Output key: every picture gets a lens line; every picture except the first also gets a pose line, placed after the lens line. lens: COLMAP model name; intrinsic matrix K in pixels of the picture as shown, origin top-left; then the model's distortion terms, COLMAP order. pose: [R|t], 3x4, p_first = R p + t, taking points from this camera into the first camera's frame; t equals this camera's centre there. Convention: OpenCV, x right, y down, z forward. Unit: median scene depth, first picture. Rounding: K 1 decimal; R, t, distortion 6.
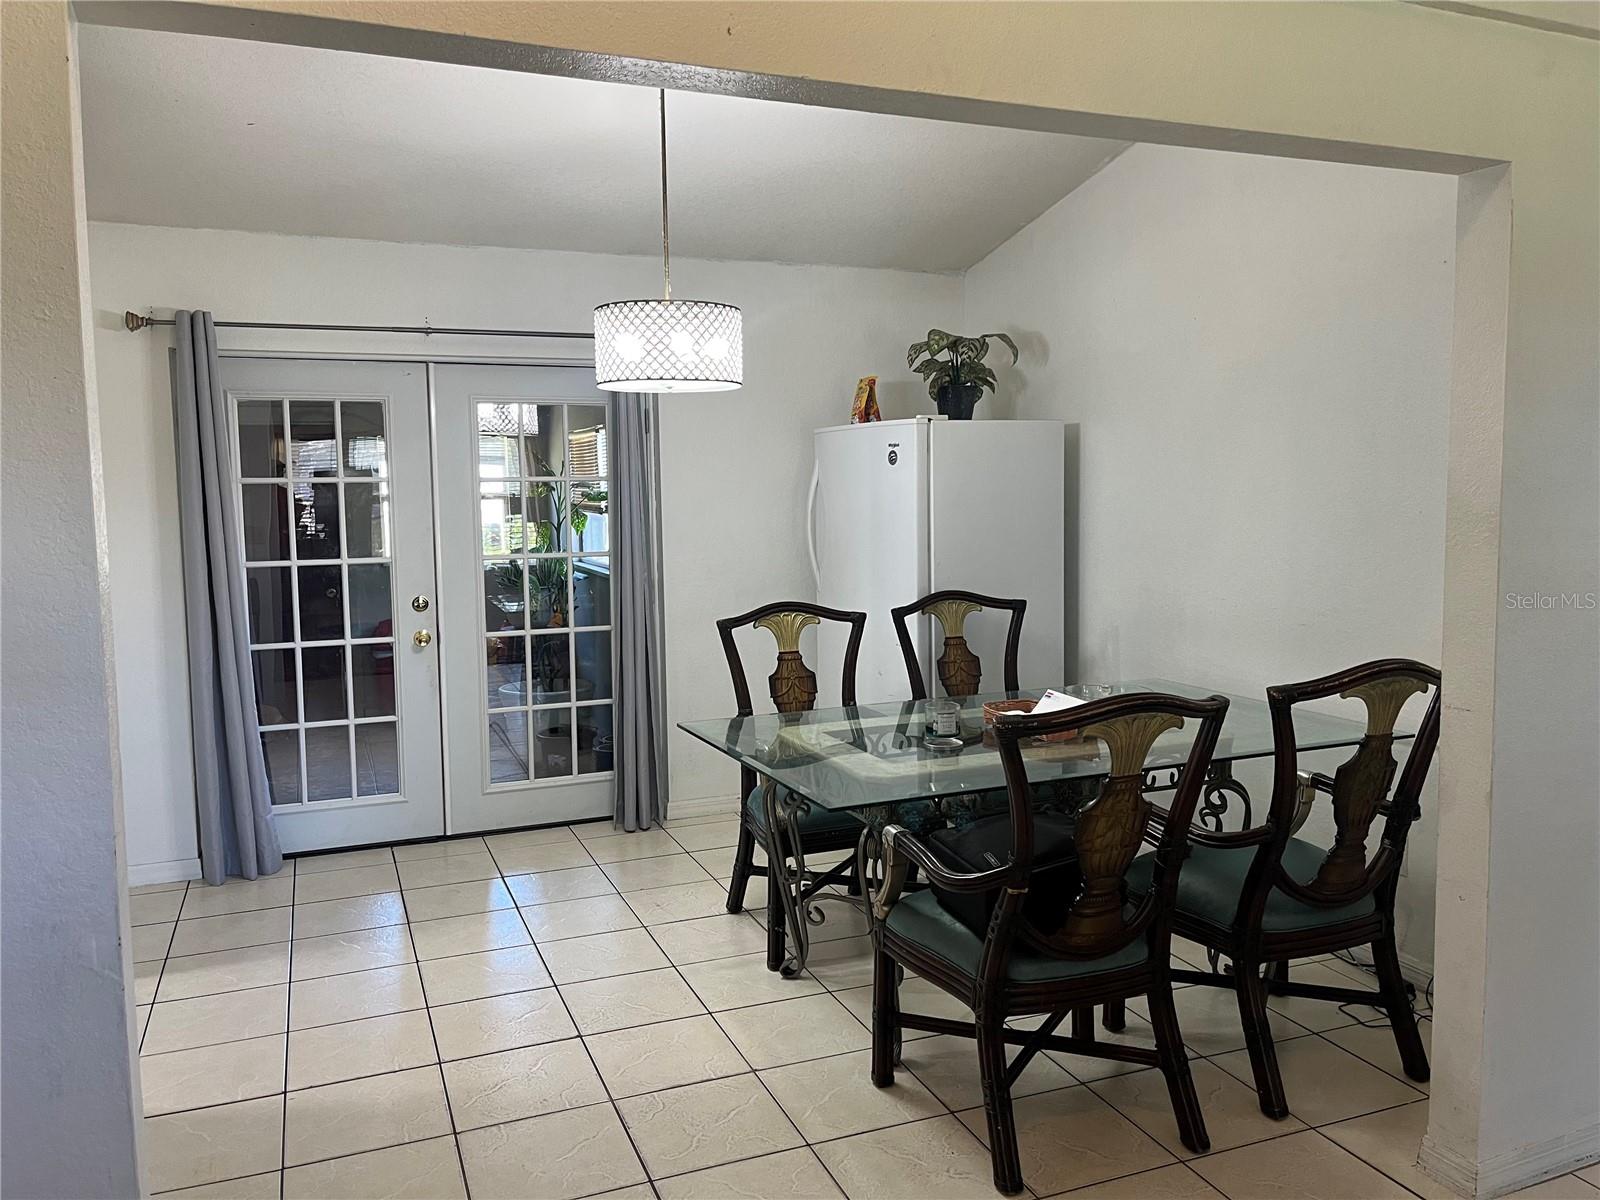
lens RADIAL K [[1217.9, 0, 788.1], [0, 1217.9, 590.8], [0, 0, 1]] dist [0.074193, -0.088976]
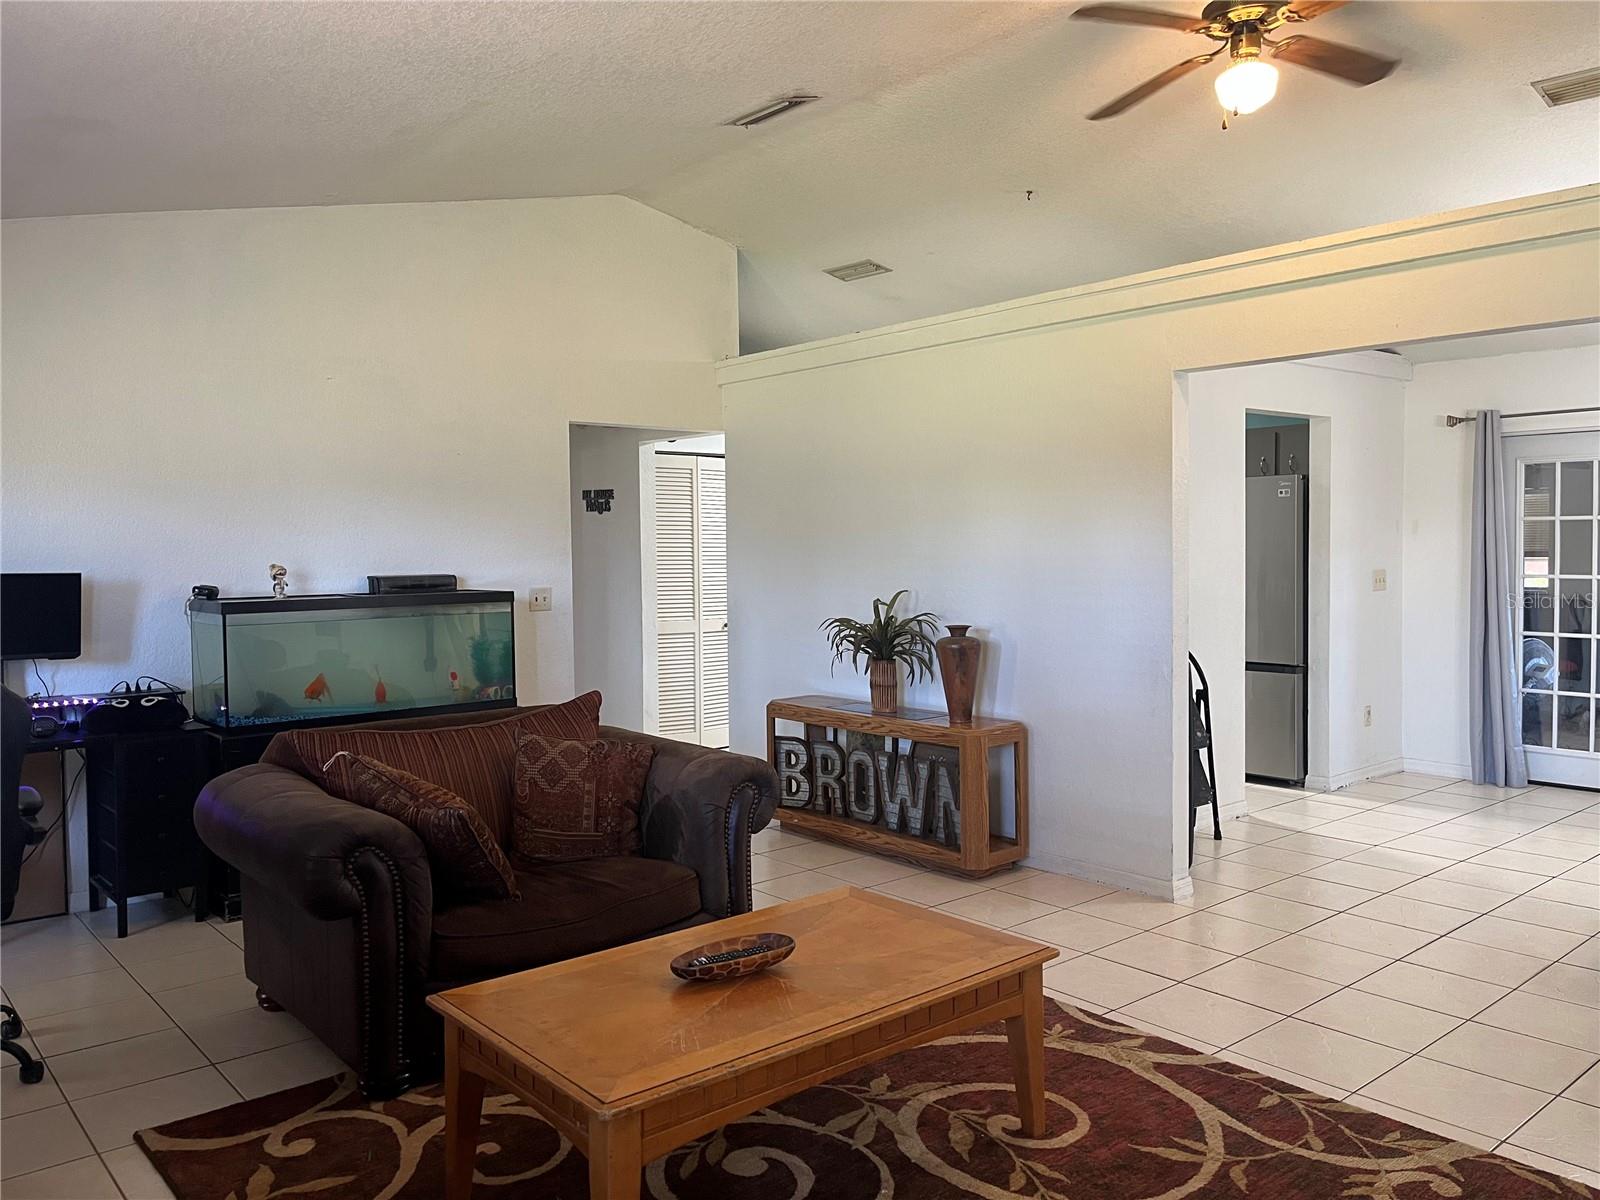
lens RADIAL K [[1217.9, 0, 788.1], [0, 1217.9, 590.8], [0, 0, 1]] dist [0.074193, -0.088976]
pose [[0.319697, 0.048455, -0.946280, 0.802586], [-0.077346, 0.996693, 0.024905, 0.032384], [0.944358, 0.065229, 0.322387, -0.354699]]
